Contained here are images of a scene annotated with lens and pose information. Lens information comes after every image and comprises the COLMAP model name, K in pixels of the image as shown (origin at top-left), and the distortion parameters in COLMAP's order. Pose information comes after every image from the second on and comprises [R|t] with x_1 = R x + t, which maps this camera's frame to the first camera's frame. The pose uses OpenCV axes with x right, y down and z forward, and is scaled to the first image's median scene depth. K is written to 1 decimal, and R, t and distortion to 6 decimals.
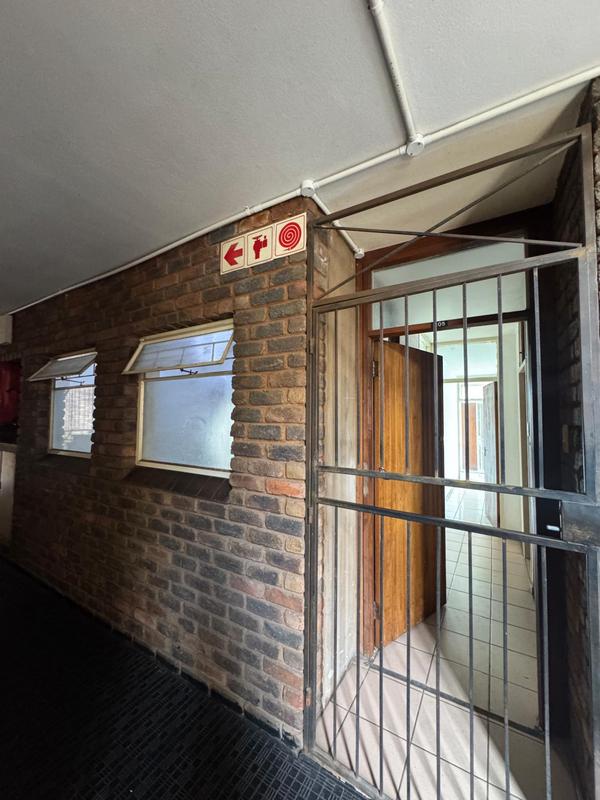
lens RADIAL K [[321.5, 0, 300.3], [0, 321.5, 400.7], [0, 0, 1]] dist [-0.000839, -0.000104]
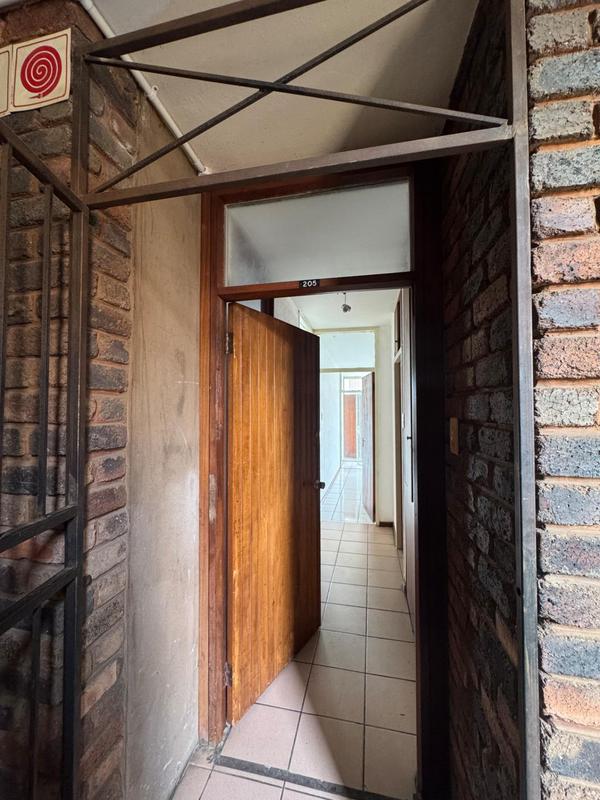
lens RADIAL K [[321.5, 0, 301.1], [0, 321.5, 400.0], [0, 0, 1]] dist [-0.000839, -0.000104]
pose [[0.946467, -0.000951, 0.322798, 0.169937], [-0.006764, 0.999718, 0.022778, 0.012754], [-0.322728, -0.023742, 0.946194, 0.291572]]
